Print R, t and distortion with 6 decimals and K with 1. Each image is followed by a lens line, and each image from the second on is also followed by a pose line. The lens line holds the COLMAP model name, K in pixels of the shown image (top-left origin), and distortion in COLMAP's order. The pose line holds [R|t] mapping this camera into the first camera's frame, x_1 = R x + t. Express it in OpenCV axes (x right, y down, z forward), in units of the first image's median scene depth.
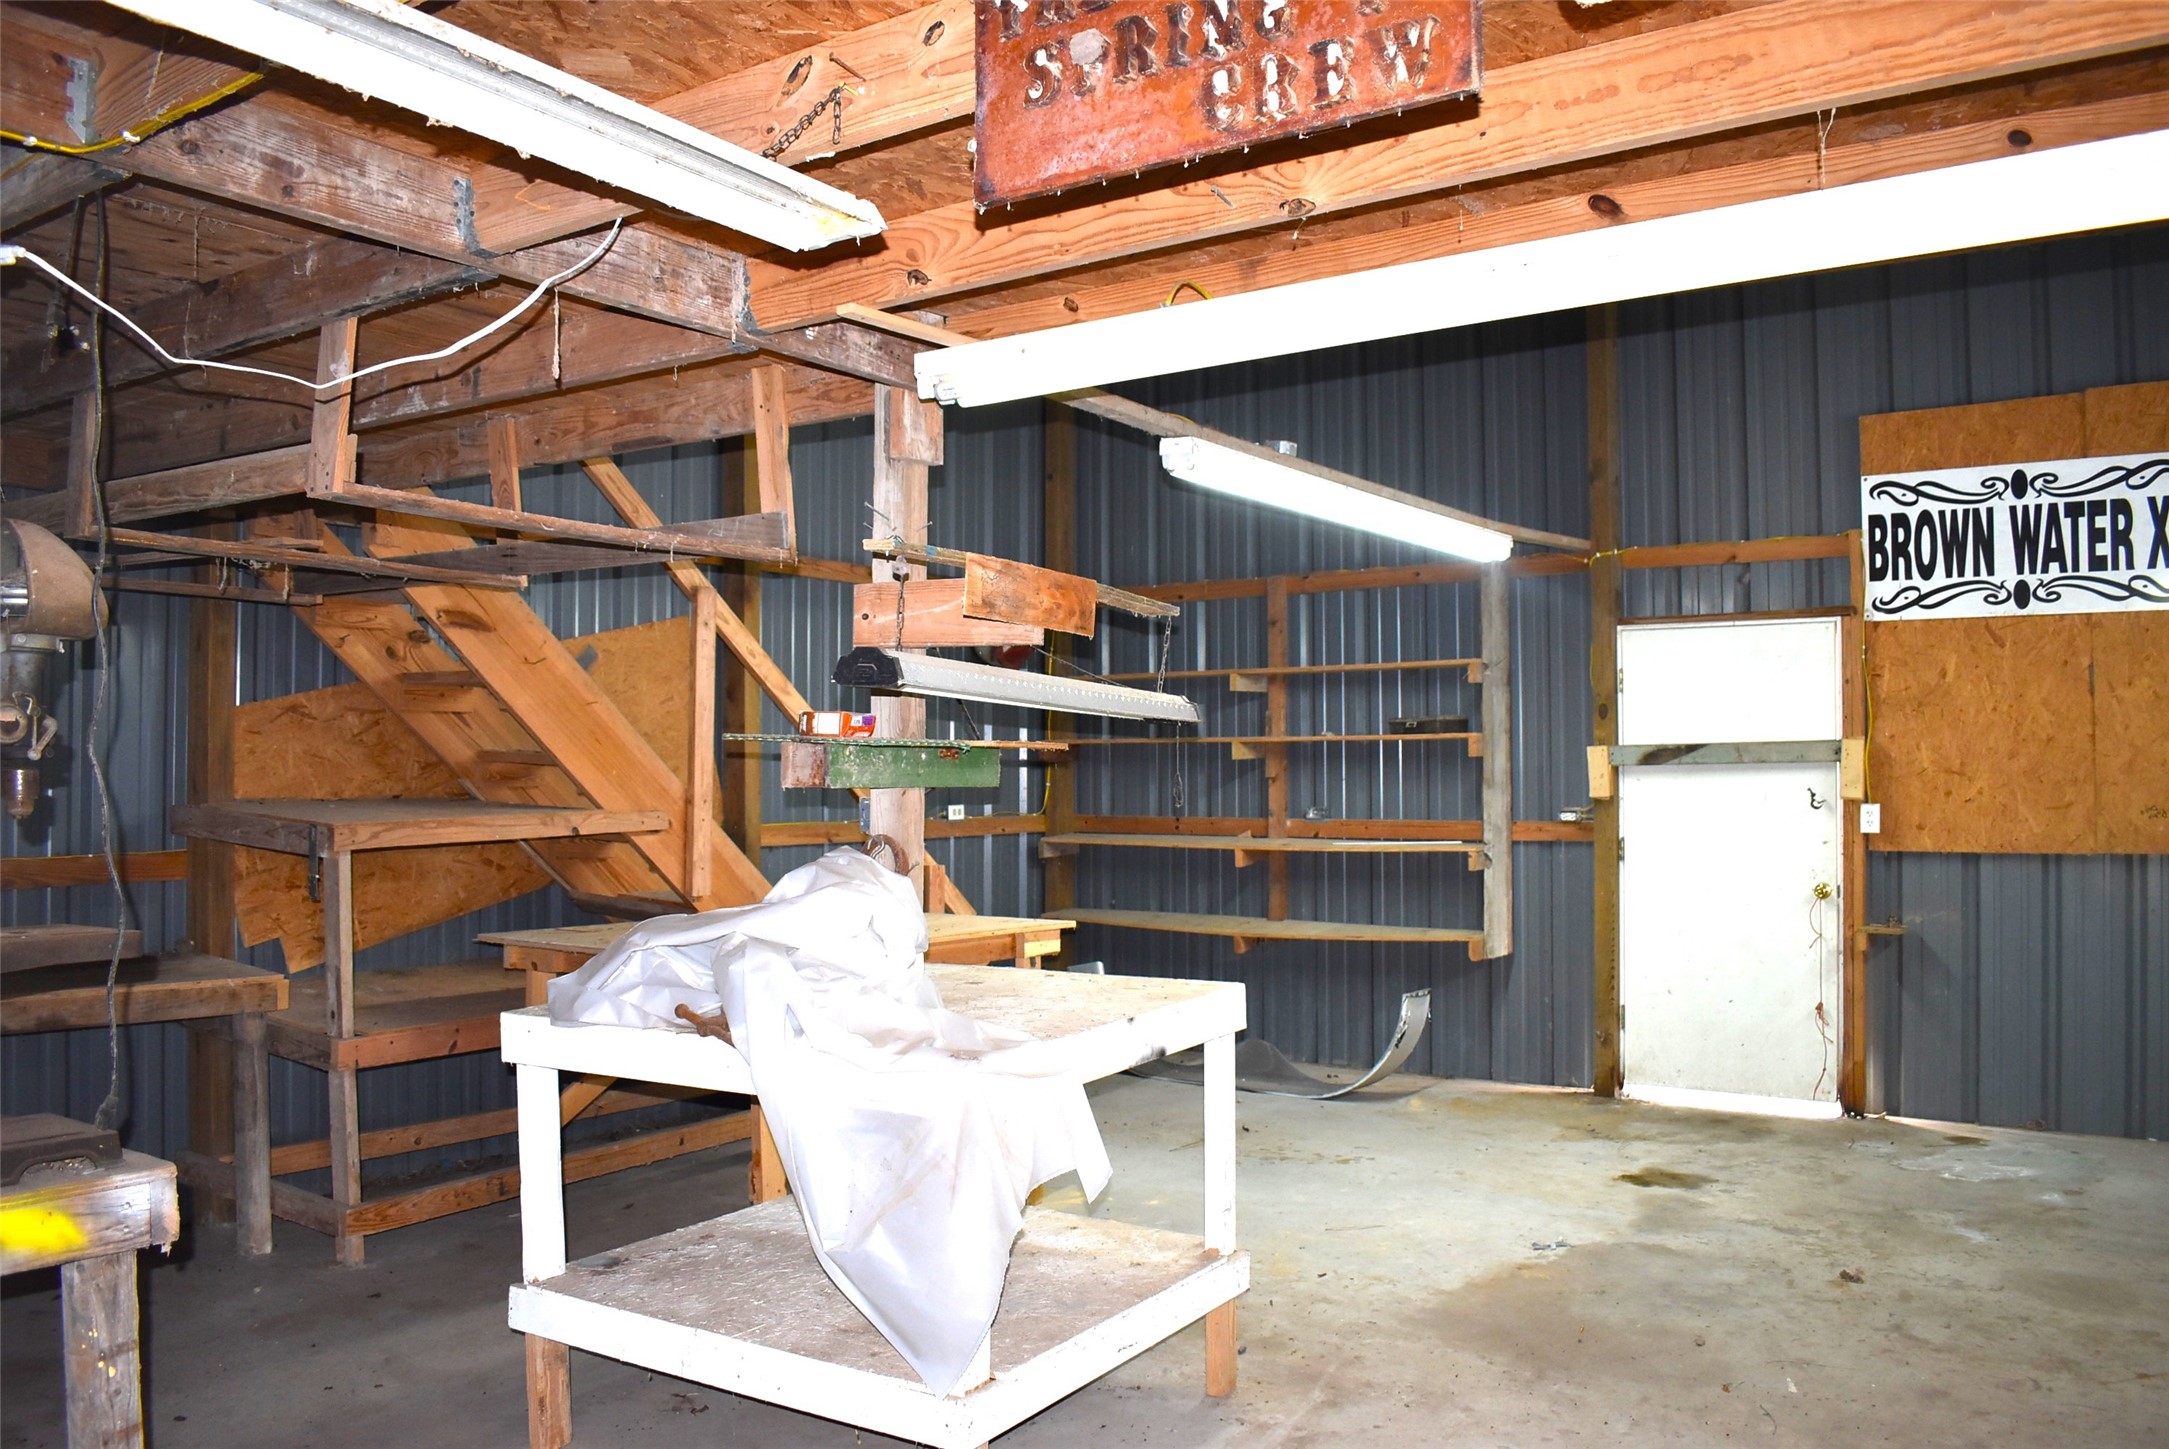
lens RADIAL K [[1709.7, 0, 1084.5], [0, 1709.7, 724.5], [0, 0, 1]] dist [-0.091026, 0.013235]
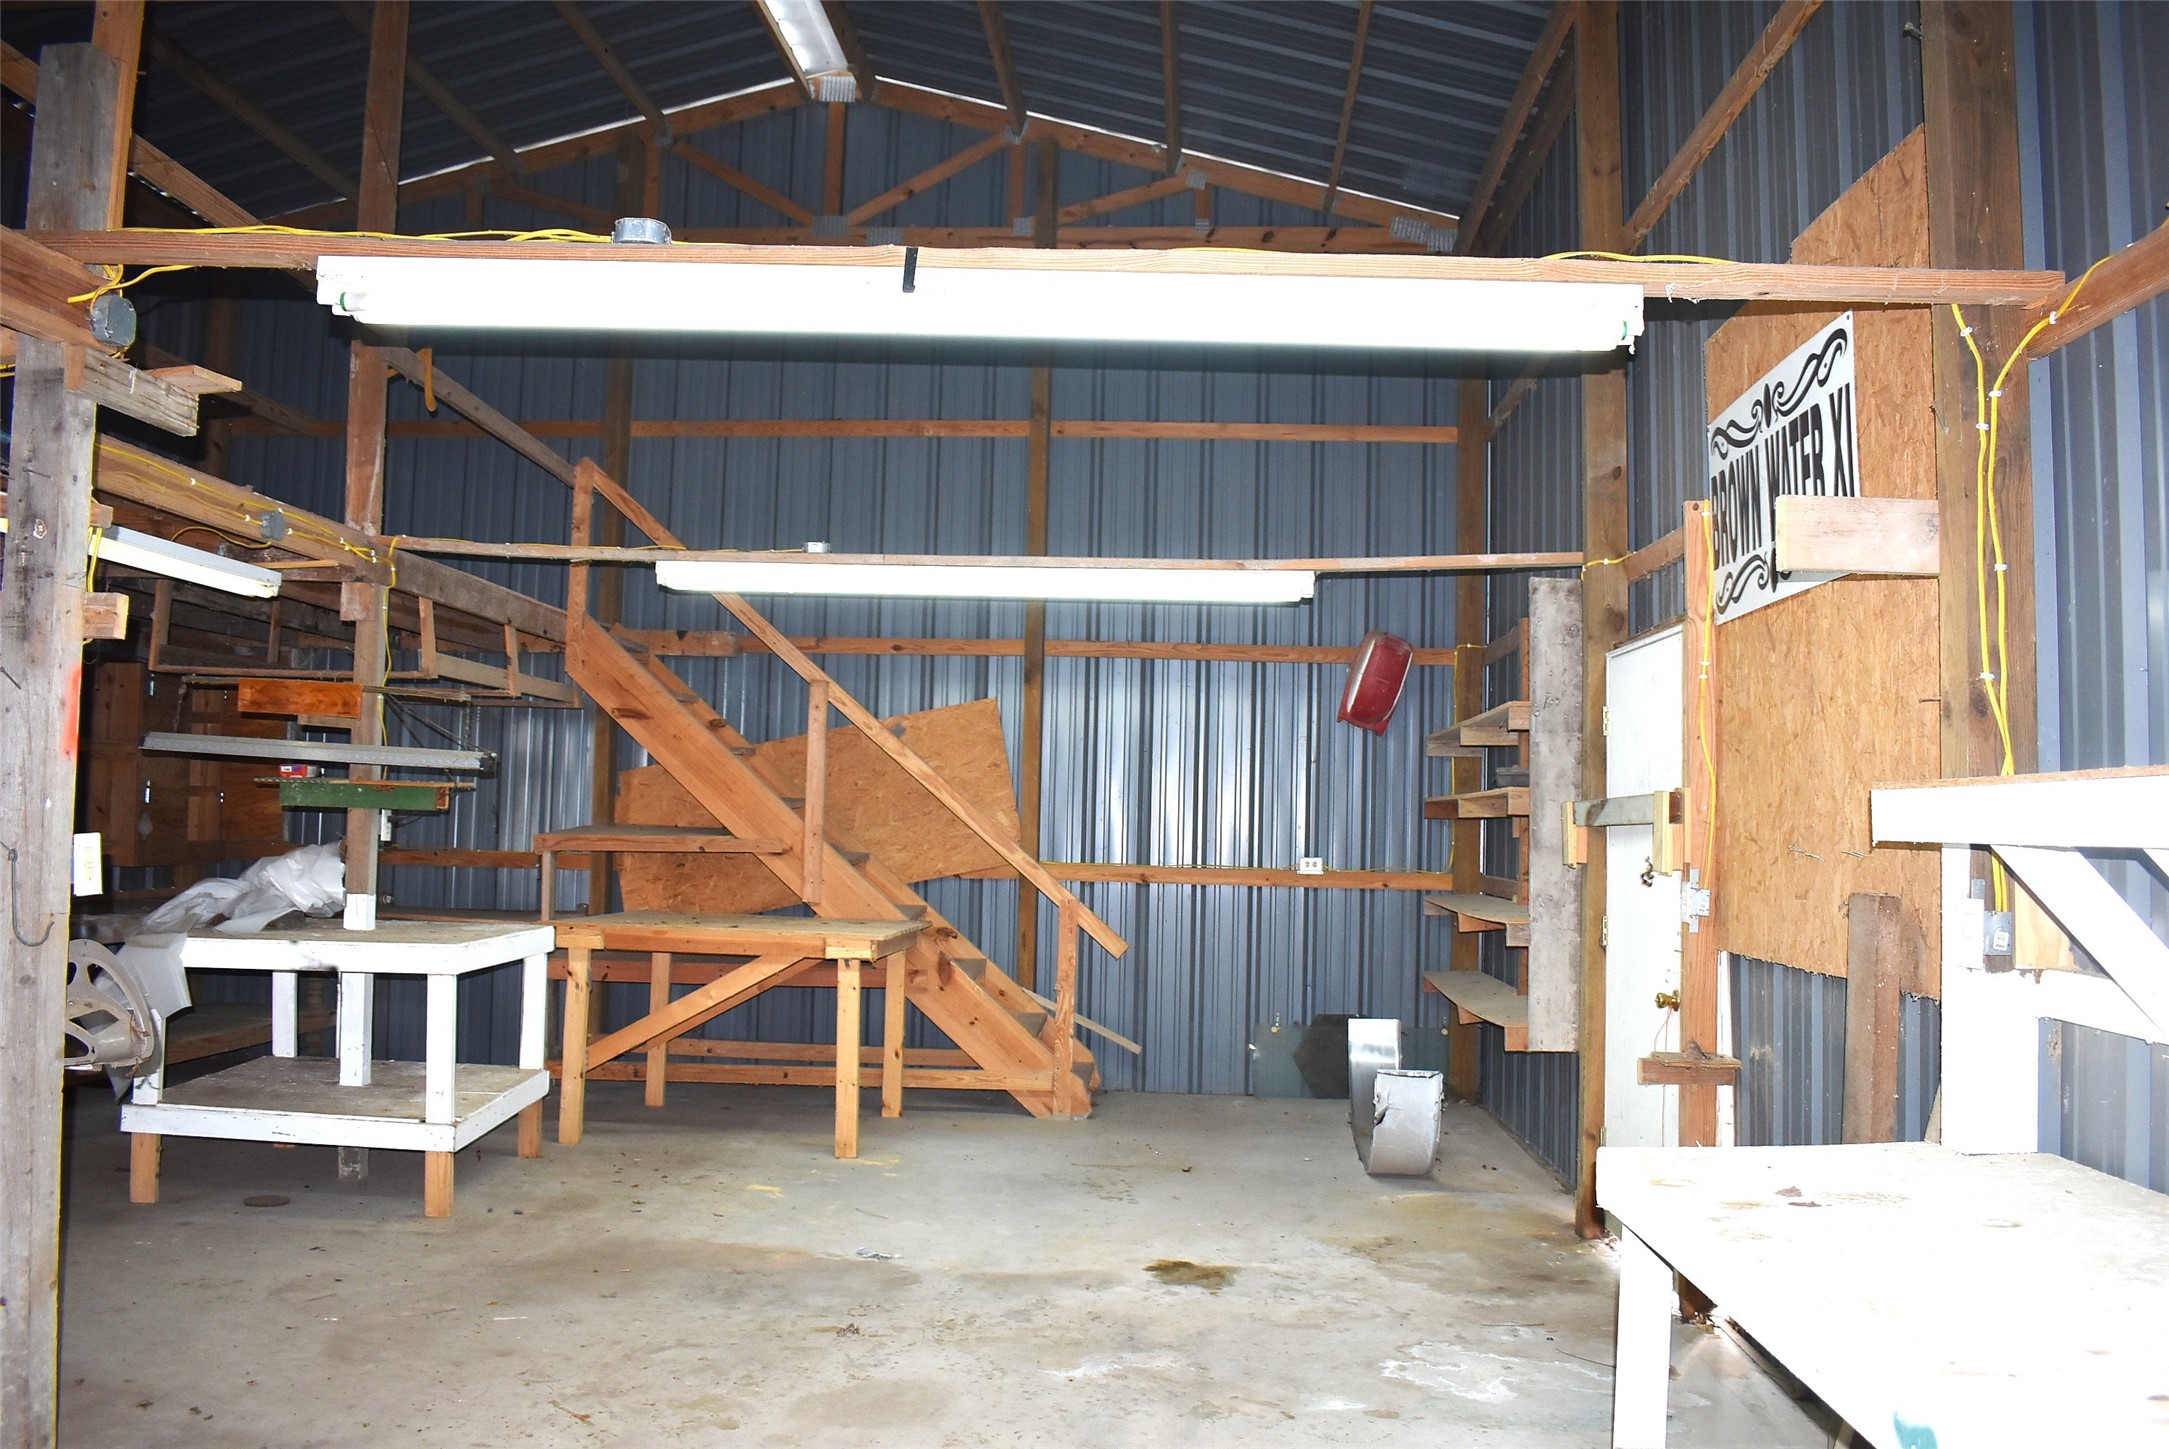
lens RADIAL K [[1709.7, 0, 1084.5], [0, 1709.7, 724.5], [0, 0, 1]] dist [-0.091026, 0.013235]
pose [[0.522878, -0.034001, -0.851729, 1.026204], [-0.005482, 0.999049, -0.043248, 0.014152], [0.852390, 0.027282, 0.522195, 0.434238]]
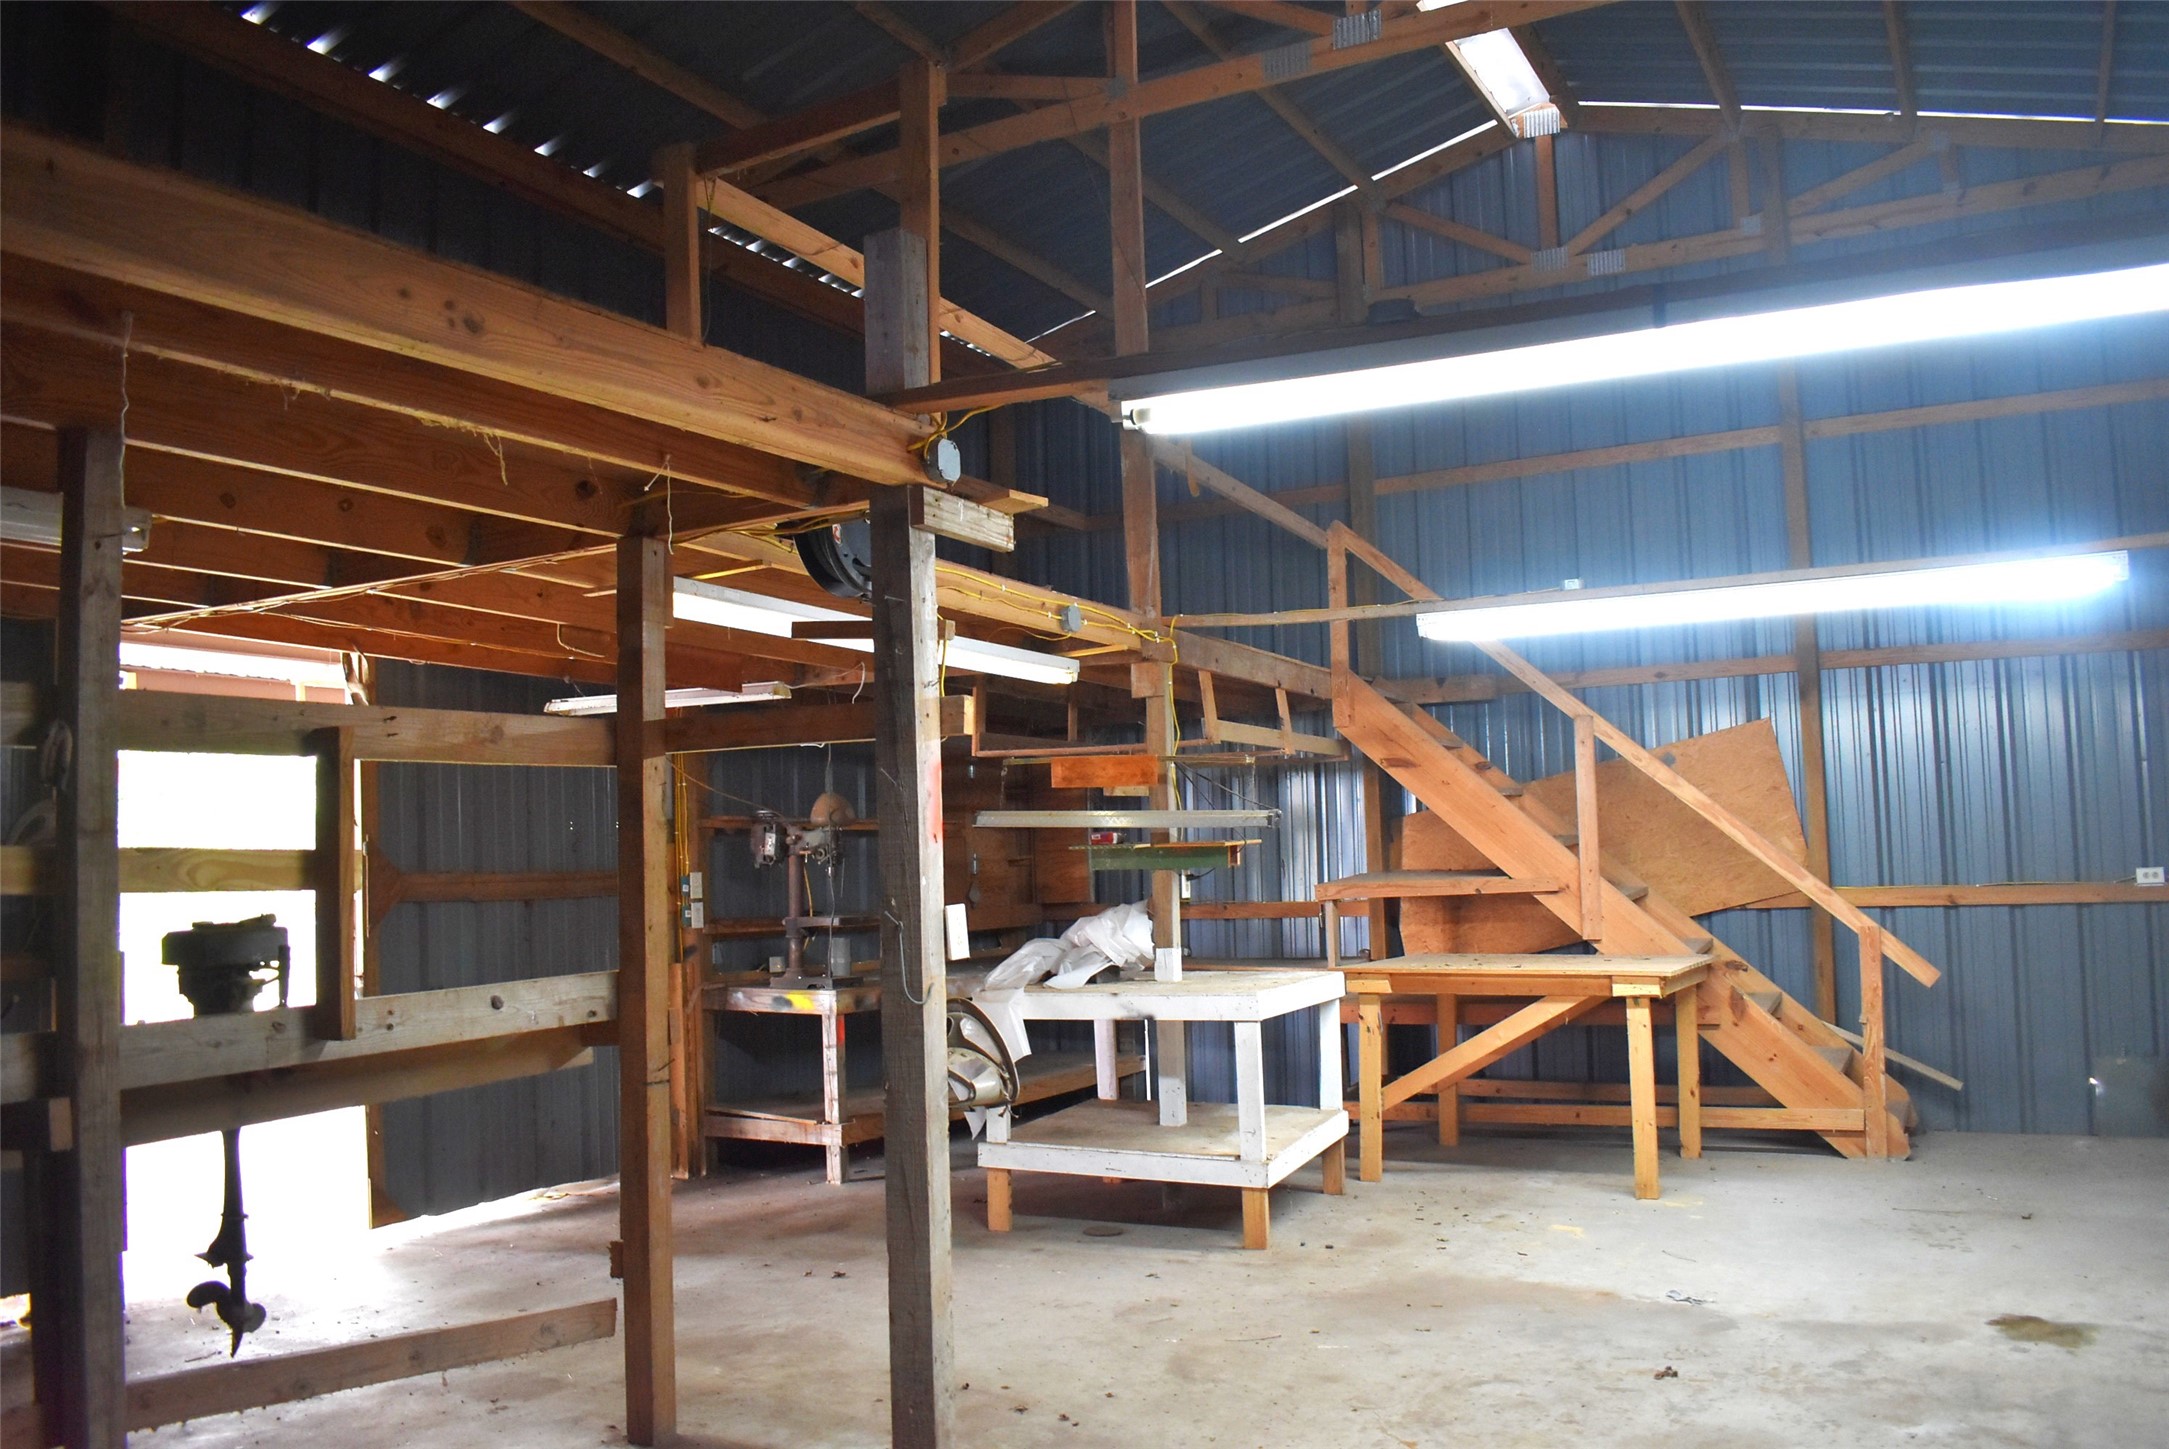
lens RADIAL K [[1709.7, 0, 1084.5], [0, 1709.7, 724.5], [0, 0, 1]] dist [-0.091026, 0.013235]
pose [[0.112825, -0.081087, -0.990301, 1.041109], [0.048350, 0.995932, -0.076039, 0.011638], [0.992438, -0.039302, 0.116287, 0.416977]]
